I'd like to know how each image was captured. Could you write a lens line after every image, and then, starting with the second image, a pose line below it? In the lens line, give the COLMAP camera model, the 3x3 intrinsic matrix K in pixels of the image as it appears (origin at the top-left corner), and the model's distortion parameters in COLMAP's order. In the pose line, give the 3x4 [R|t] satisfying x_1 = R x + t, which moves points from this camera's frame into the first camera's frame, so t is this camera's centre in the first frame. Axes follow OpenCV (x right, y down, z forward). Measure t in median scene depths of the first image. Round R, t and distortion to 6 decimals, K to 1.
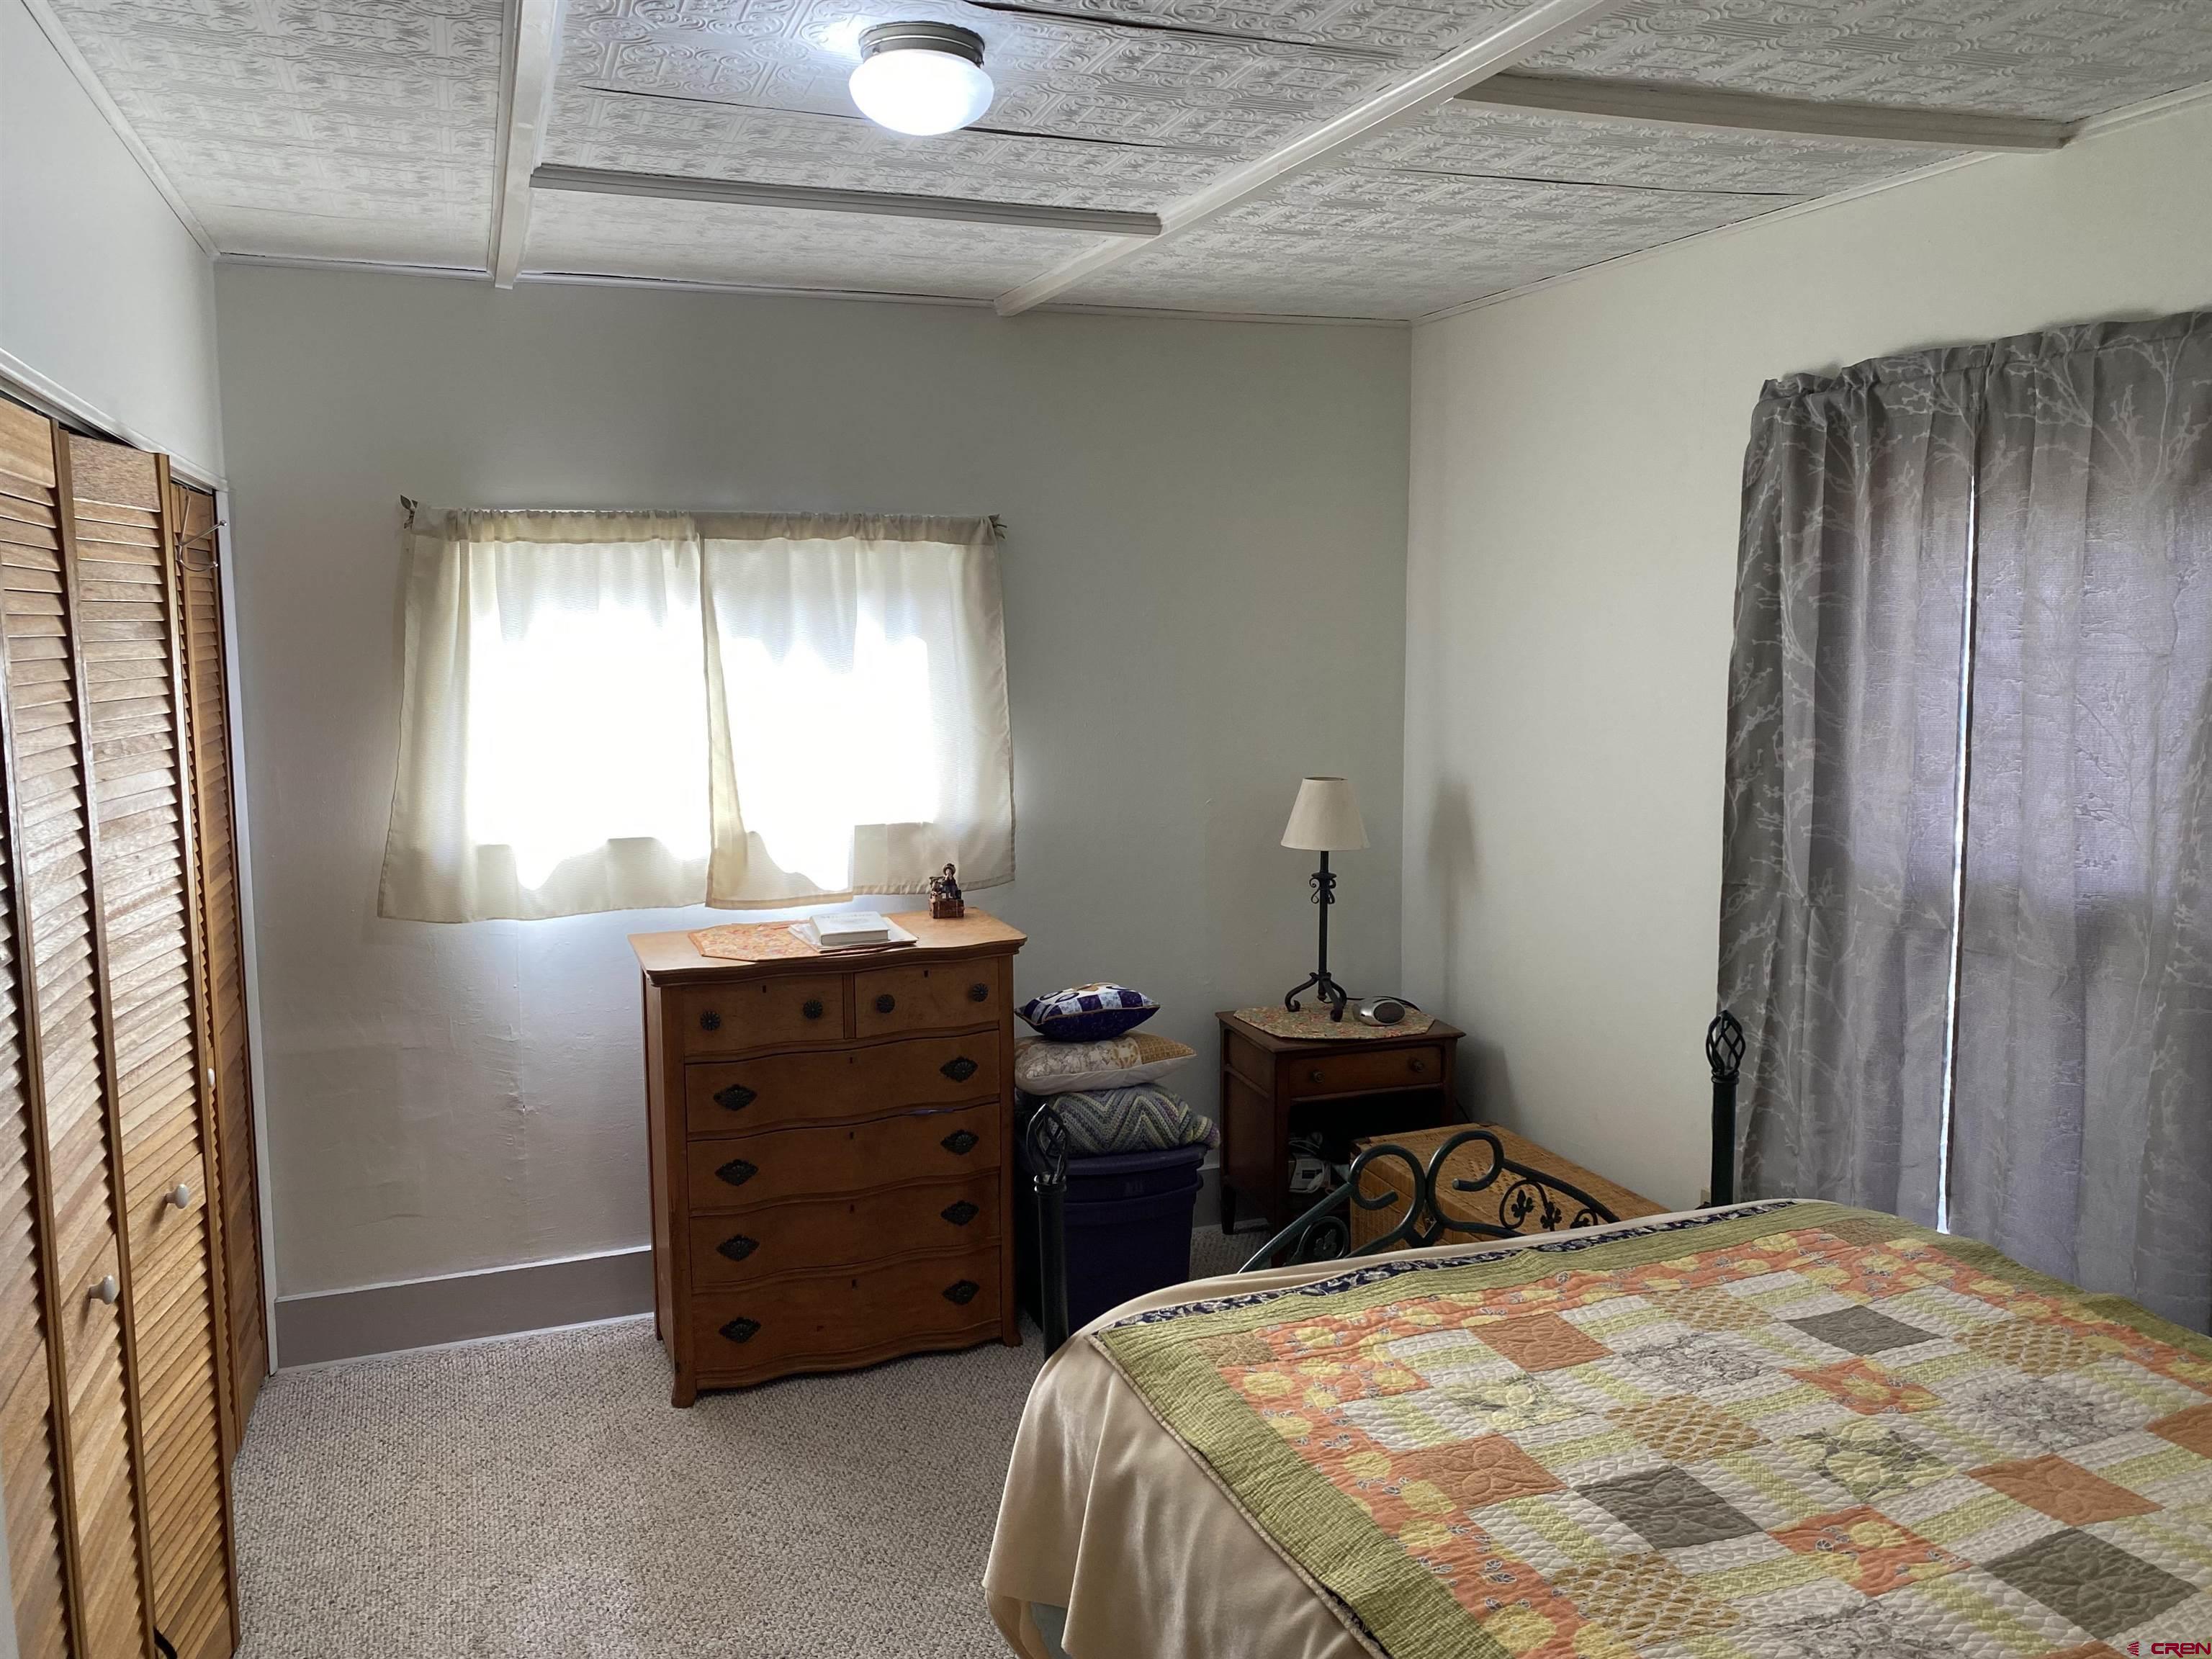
lens RADIAL K [[1690.6, 0, 1107.2], [0, 1690.6, 814.6], [0, 0, 1]] dist [0.062082, -0.071398]
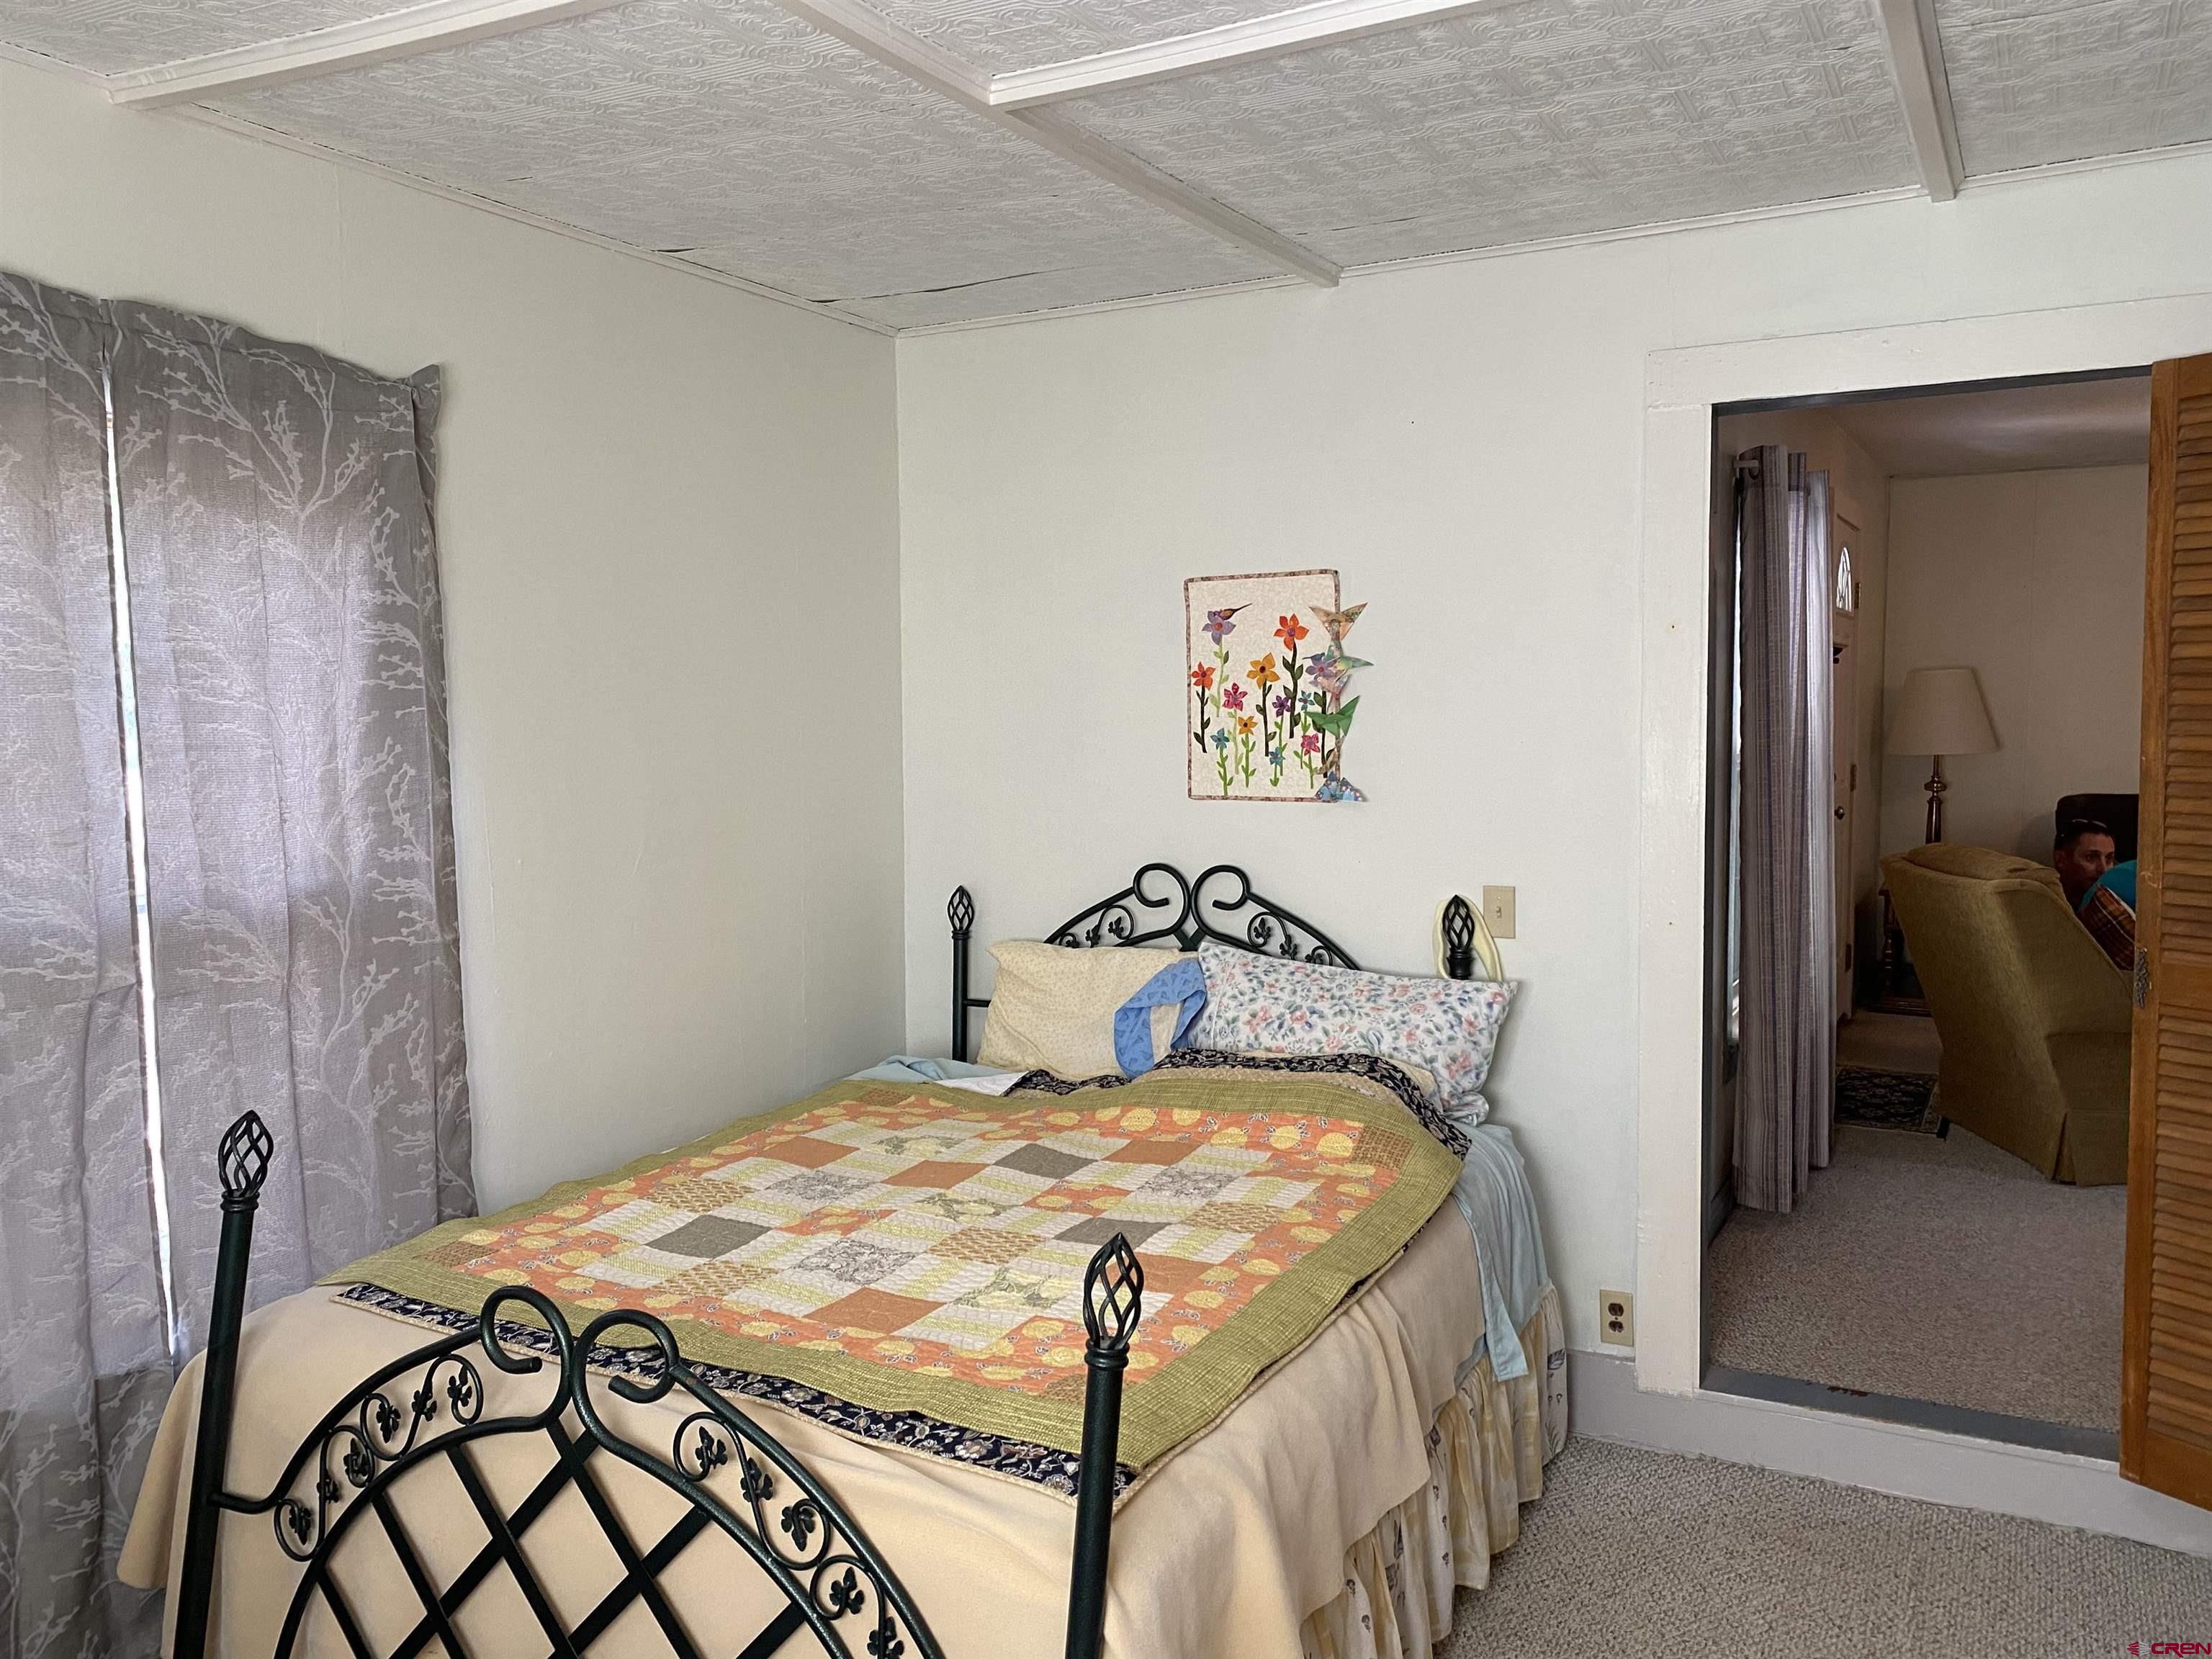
lens RADIAL K [[1690.6, 0, 1107.2], [0, 1690.6, 814.6], [0, 0, 1]] dist [0.062082, -0.071398]
pose [[-0.647763, -0.035060, 0.761035, -0.572566], [0.097100, 0.986994, 0.128117, -0.094553], [-0.755629, 0.156886, -0.635934, 1.438028]]
